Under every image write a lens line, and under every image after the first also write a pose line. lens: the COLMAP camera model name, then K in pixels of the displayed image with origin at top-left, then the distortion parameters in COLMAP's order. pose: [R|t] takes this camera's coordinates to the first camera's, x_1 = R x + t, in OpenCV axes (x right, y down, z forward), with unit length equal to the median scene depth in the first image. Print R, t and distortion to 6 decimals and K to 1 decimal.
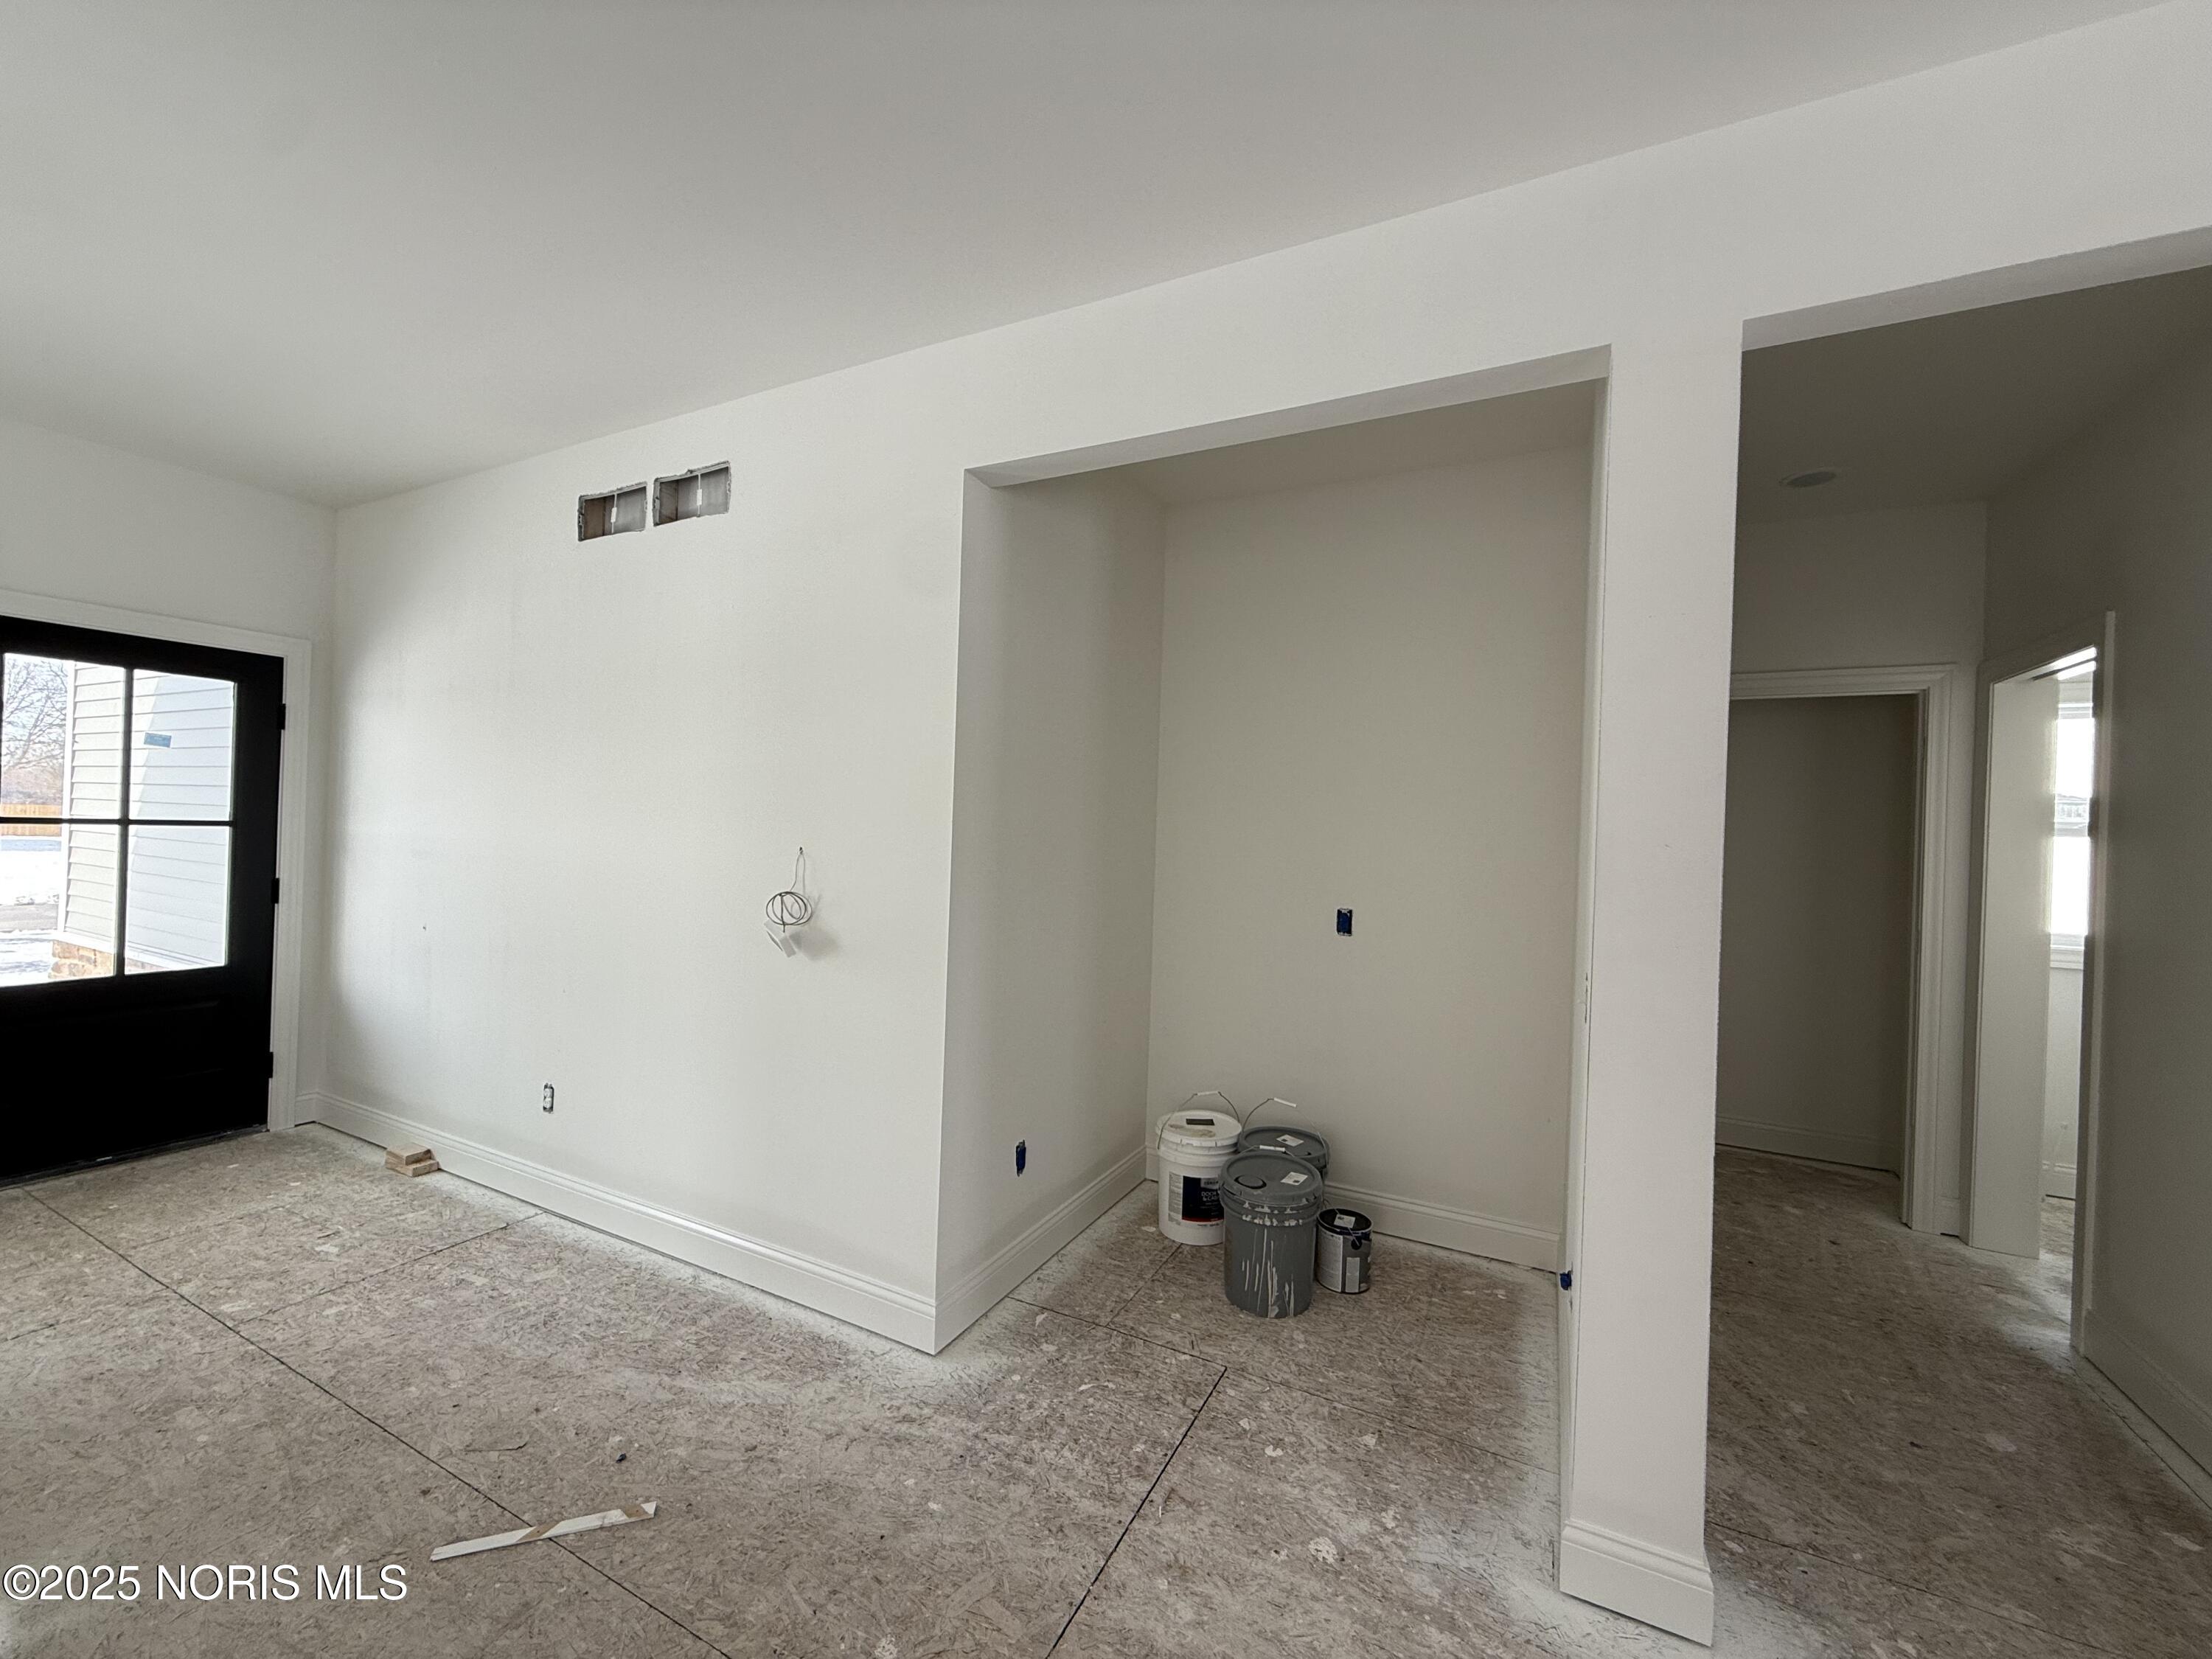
lens RADIAL K [[876.2, 0, 1100.6], [0, 876.2, 828.0], [0, 0, 1]] dist [0.000134, 0.000120]
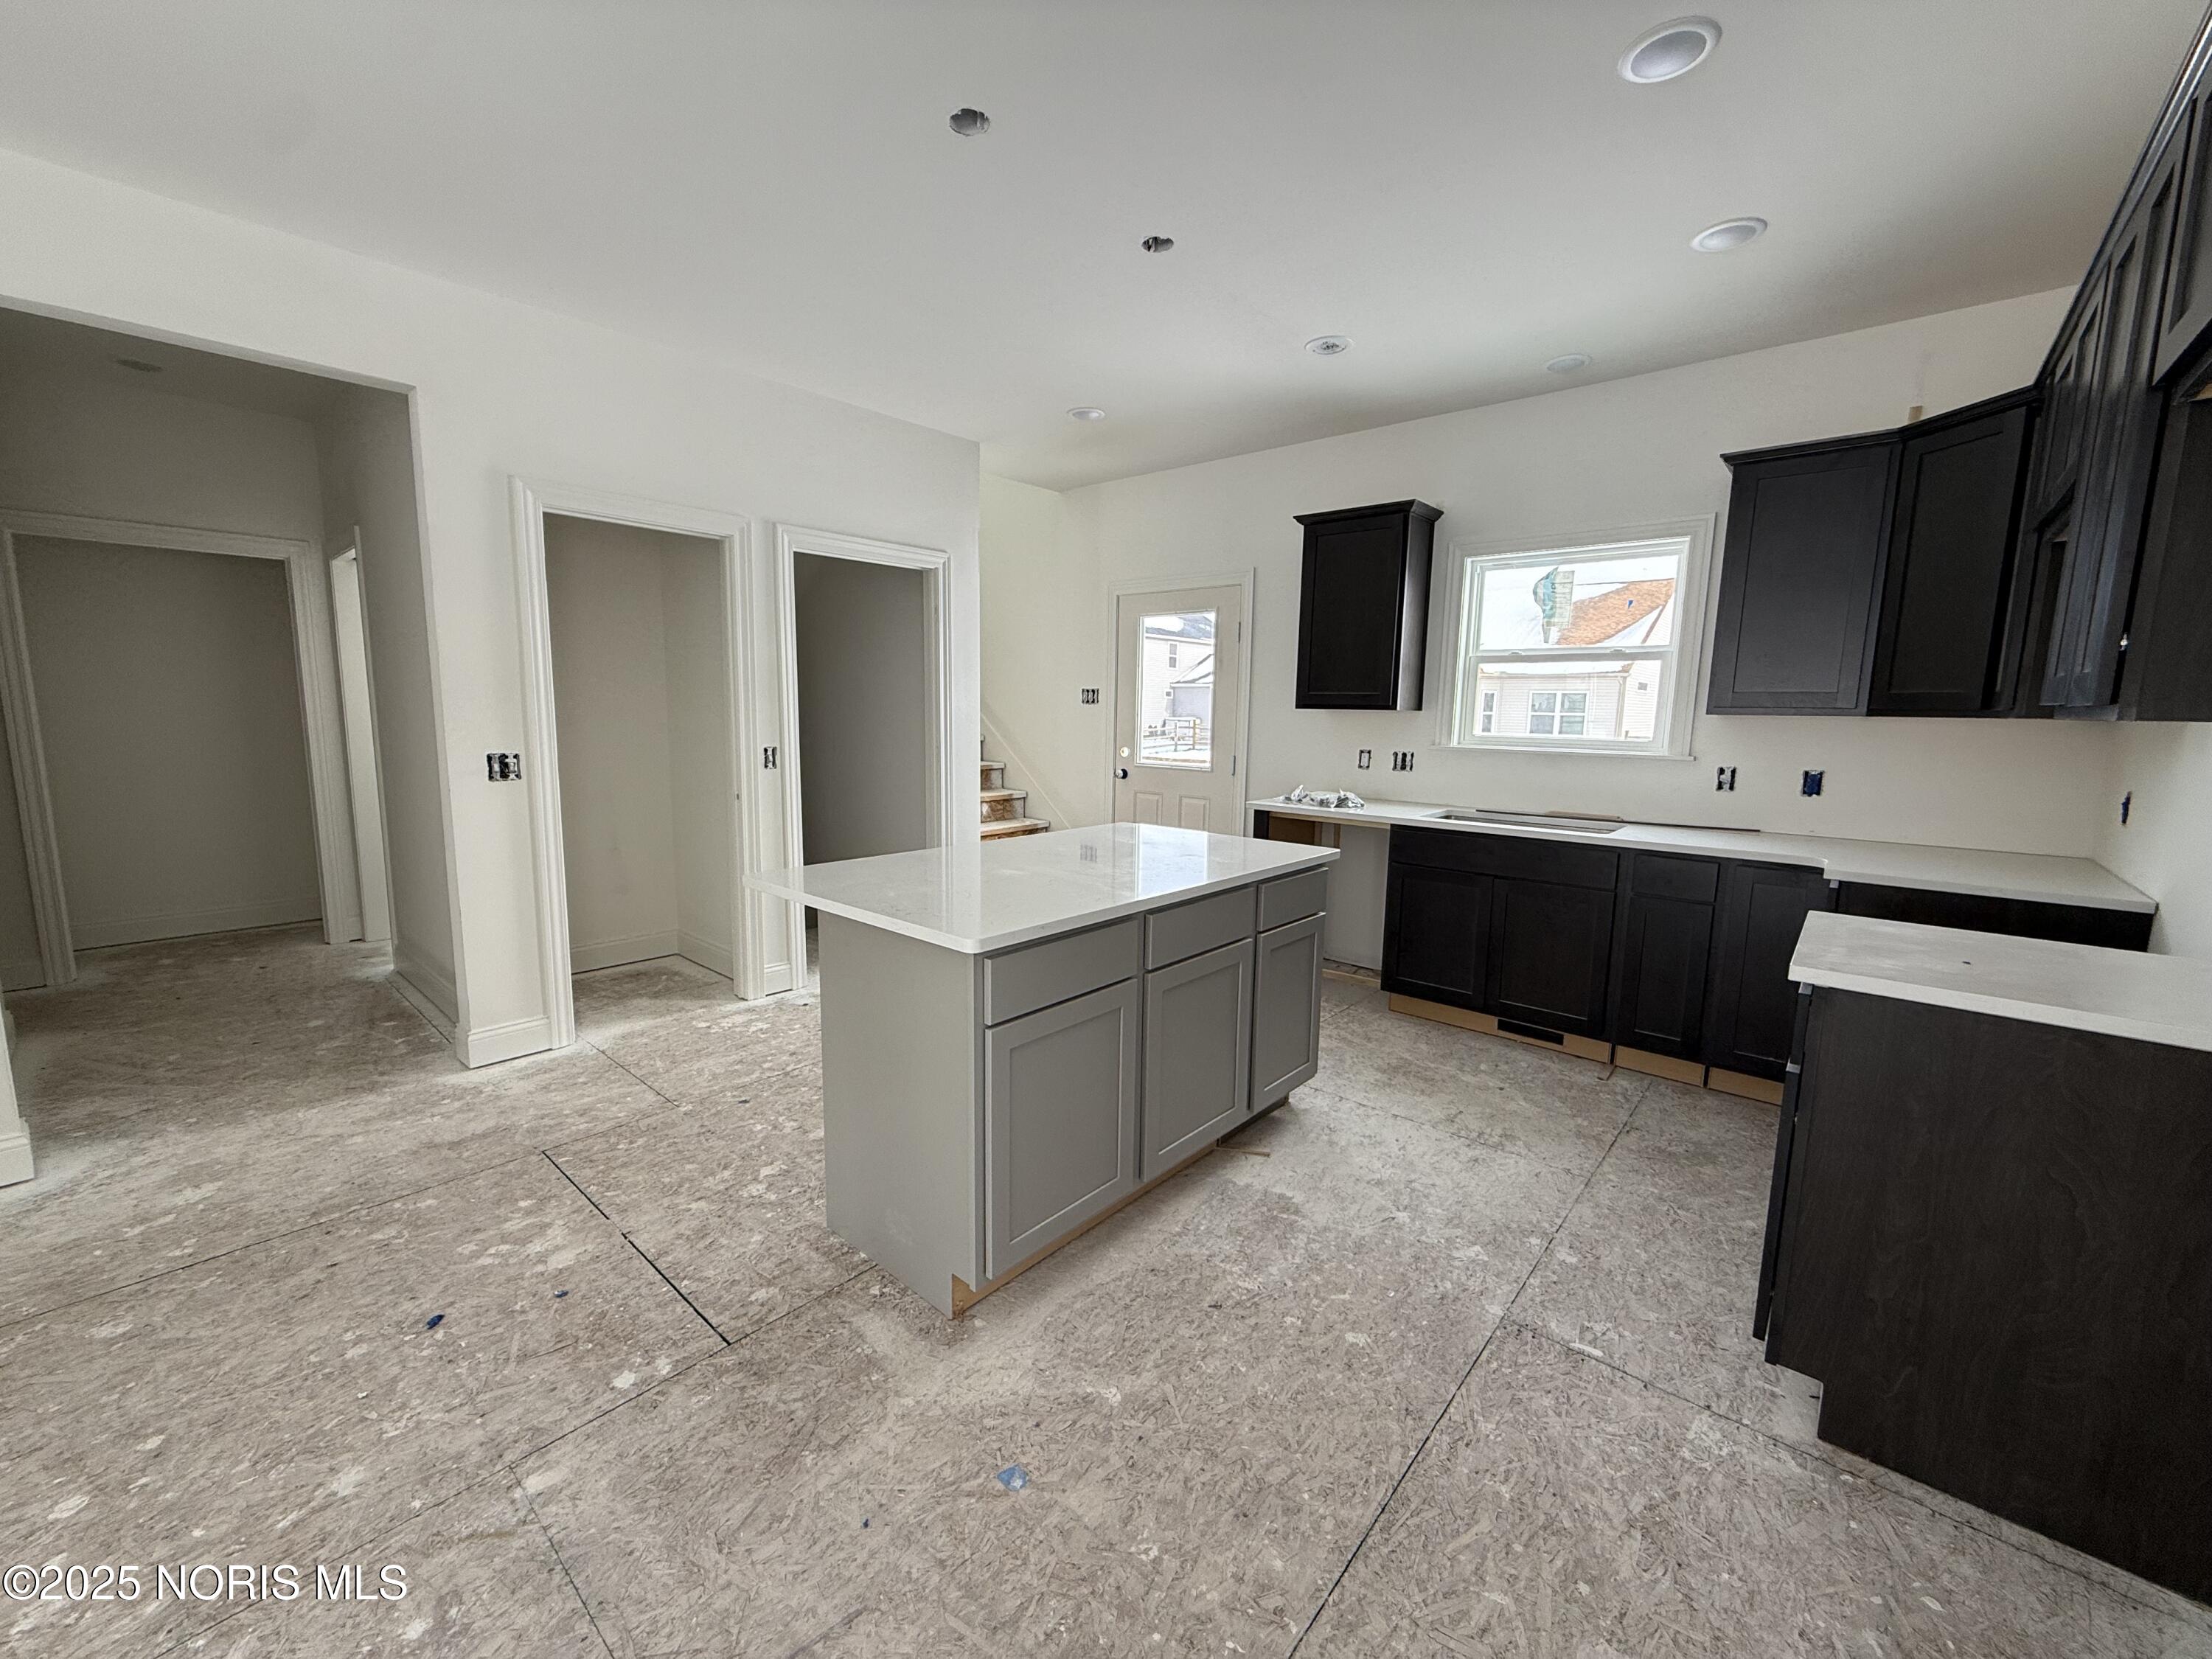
lens RADIAL K [[876.2, 0, 1100.6], [0, 876.2, 828.0], [0, 0, 1]] dist [0.000134, 0.000120]
pose [[0.242381, -0.161207, 0.956694, -0.111900], [-0.008565, 0.985705, 0.168265, 0.014484], [-0.970143, -0.048979, 0.237535, -0.546886]]
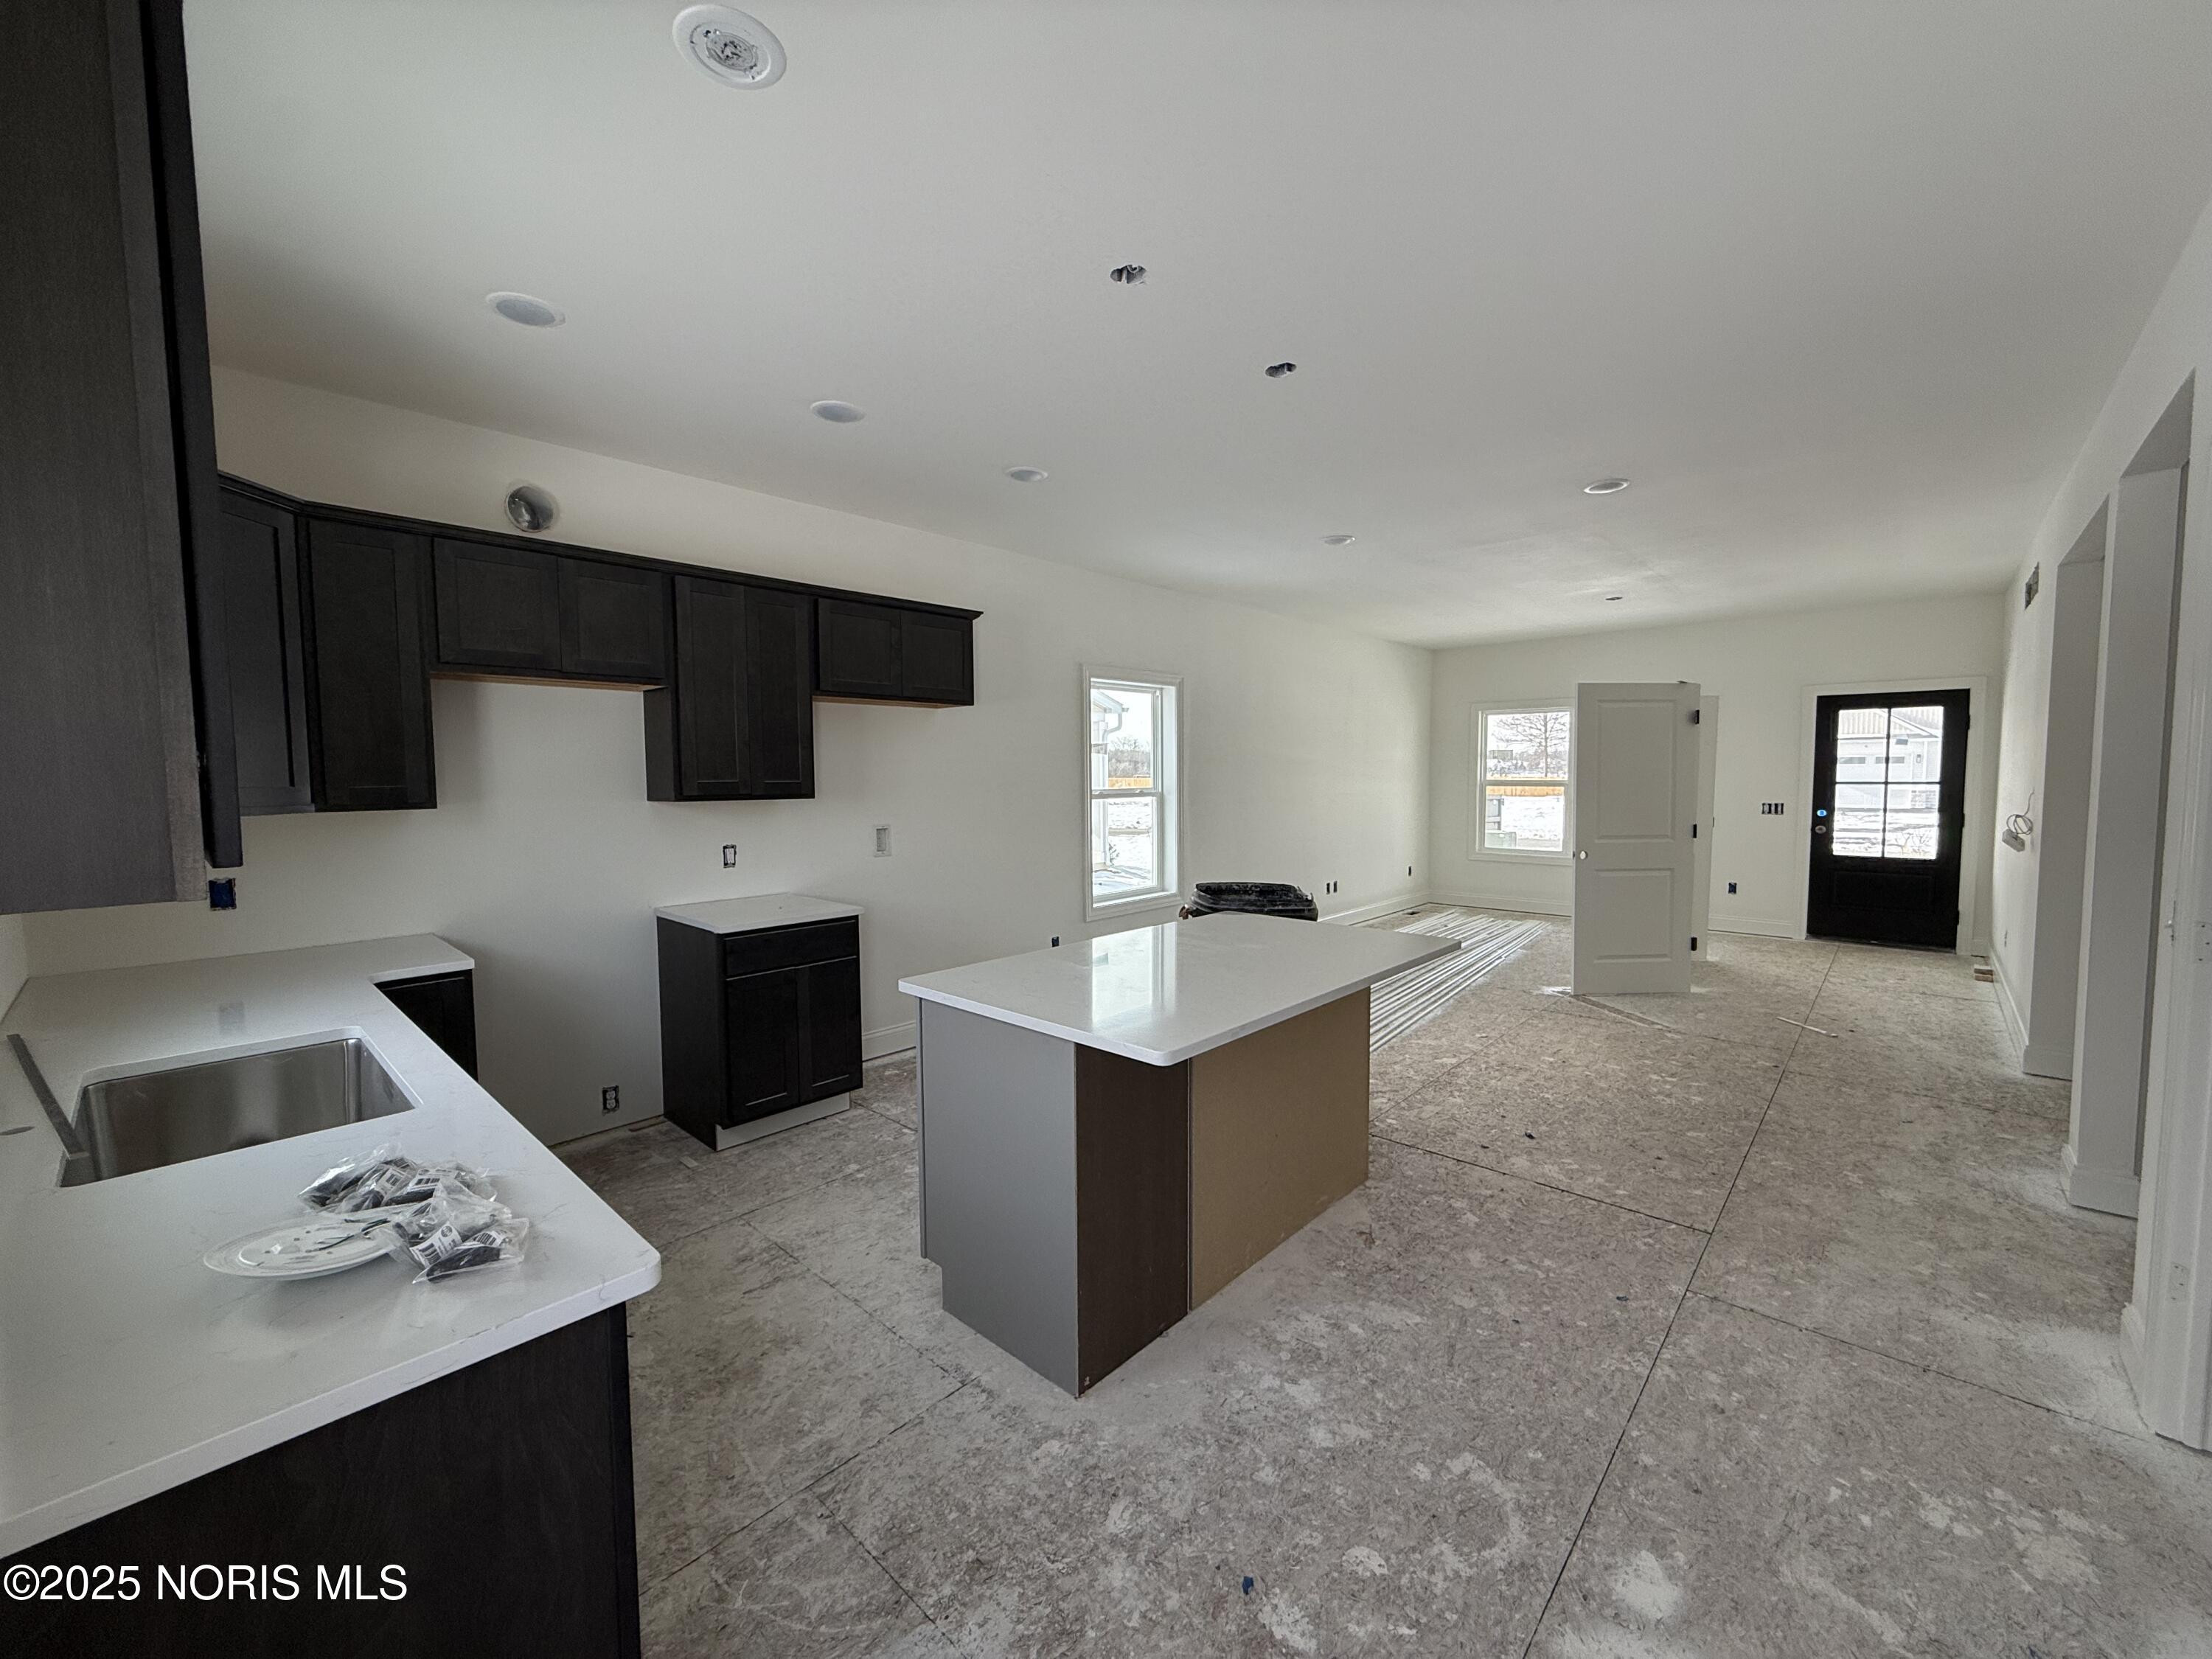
lens RADIAL K [[876.2, 0, 1100.6], [0, 876.2, 828.0], [0, 0, 1]] dist [0.000134, 0.000120]
pose [[-0.268015, 0.032038, -0.962882, 1.371553], [0.000389, 0.999450, 0.033147, 0.029937], [0.963415, 0.008510, -0.267880, -0.229299]]
